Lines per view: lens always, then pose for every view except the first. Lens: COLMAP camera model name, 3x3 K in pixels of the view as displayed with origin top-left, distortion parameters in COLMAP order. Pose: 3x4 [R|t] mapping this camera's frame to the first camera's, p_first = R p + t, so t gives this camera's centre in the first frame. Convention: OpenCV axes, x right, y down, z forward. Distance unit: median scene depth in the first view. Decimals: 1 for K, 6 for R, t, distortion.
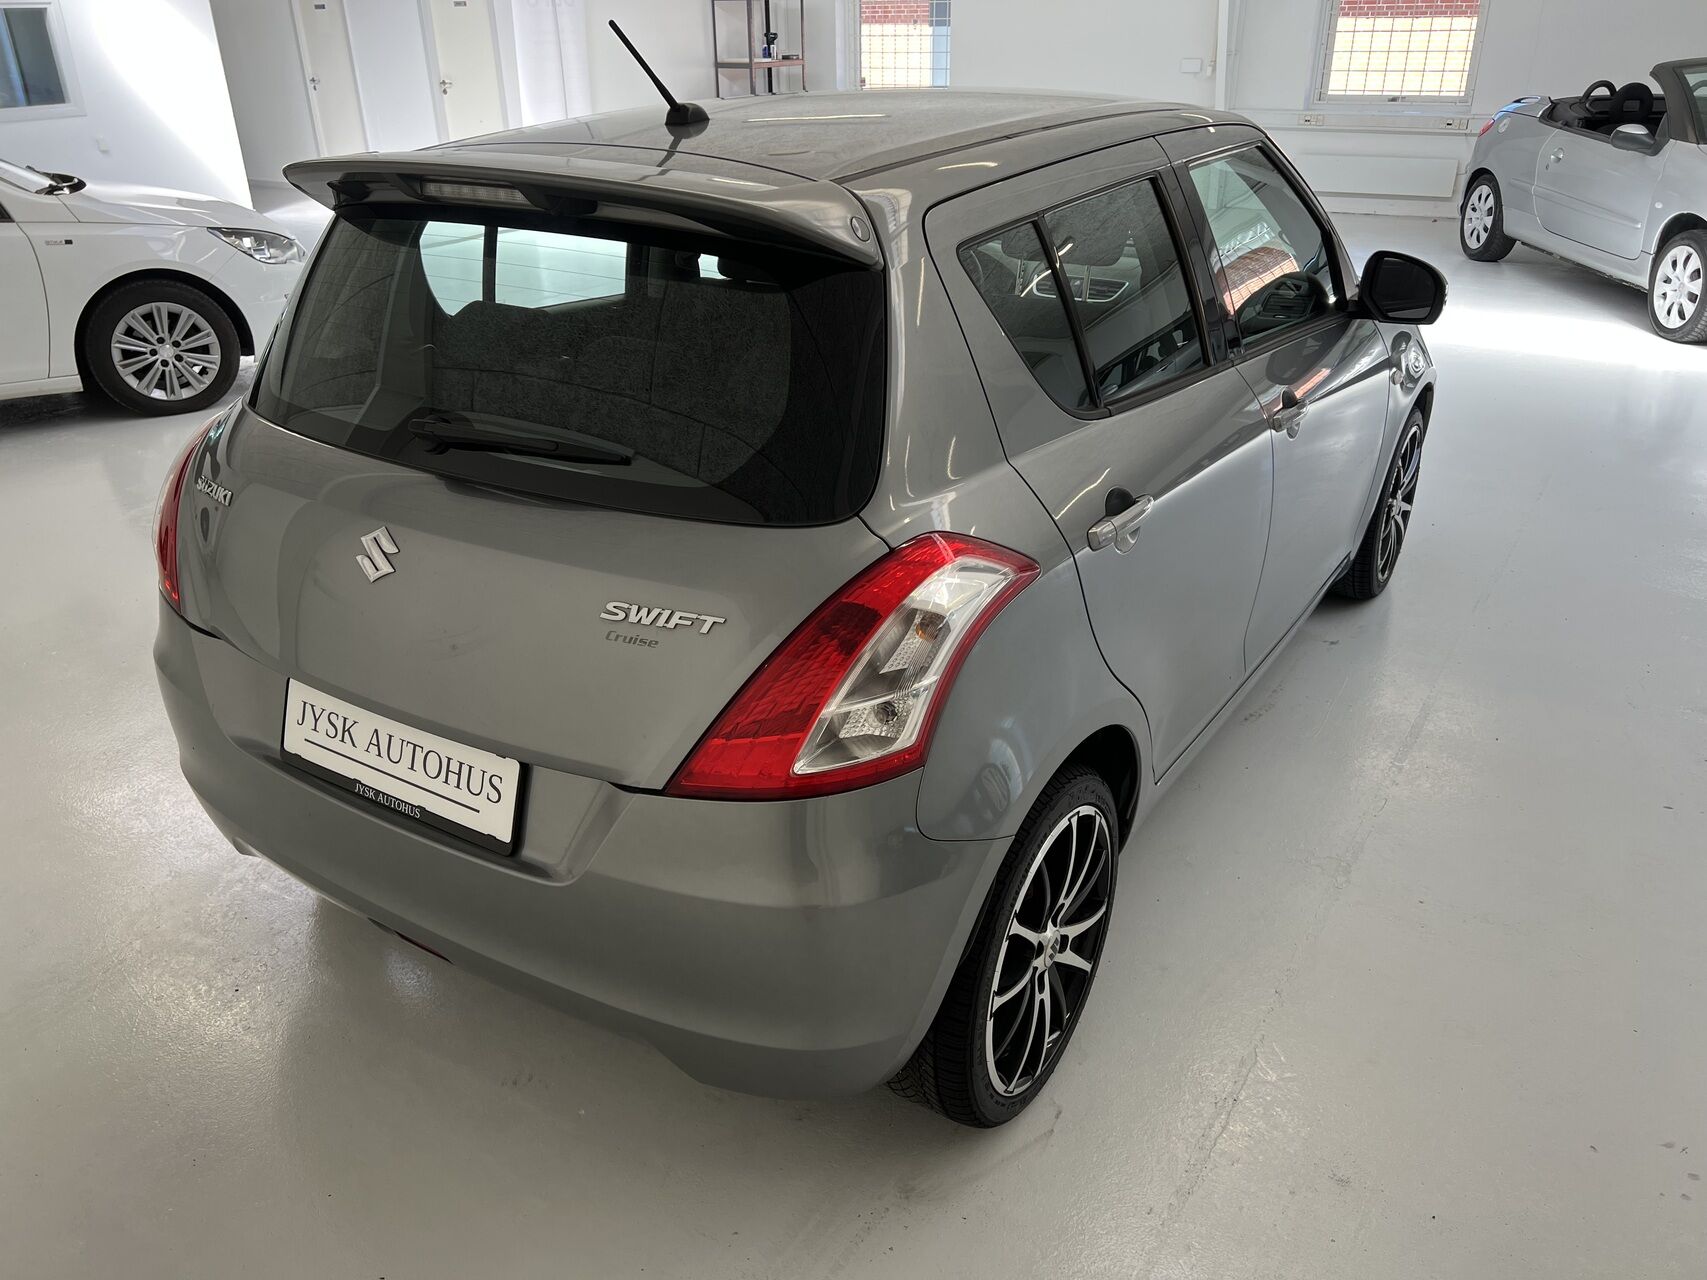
lens RADIAL K [[1289.1, 0, 861.7], [0, 1289.1, 645.0], [0, 0, 1]] dist [0.059986, -0.082041]
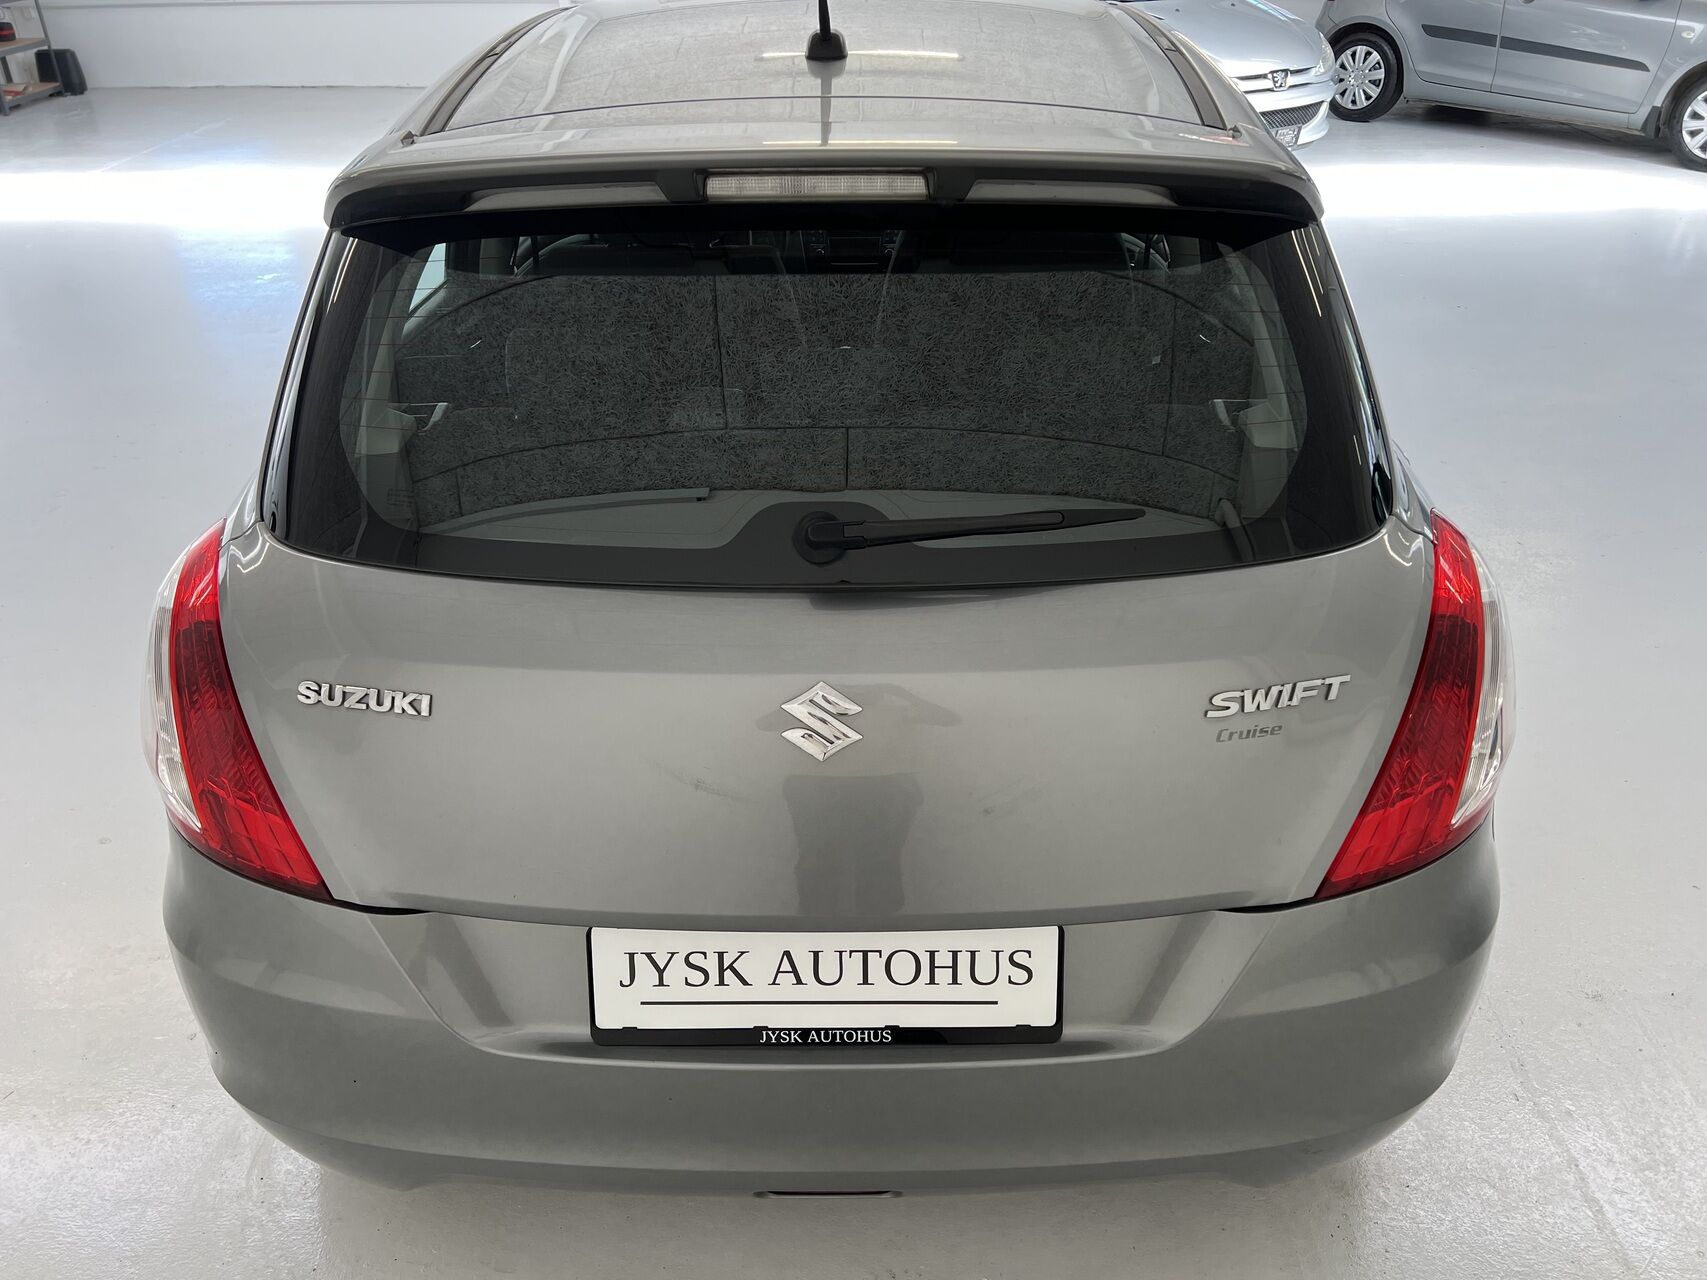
lens RADIAL K [[1289.1, 0, 857.7], [0, 1289.1, 653.0], [0, 0, 1]] dist [0.059986, -0.082041]
pose [[0.844405, -0.271985, 0.461524, -0.669881], [0.231049, 0.962181, 0.144303, -0.202244], [-0.483318, -0.015216, 0.875313, 0.377360]]
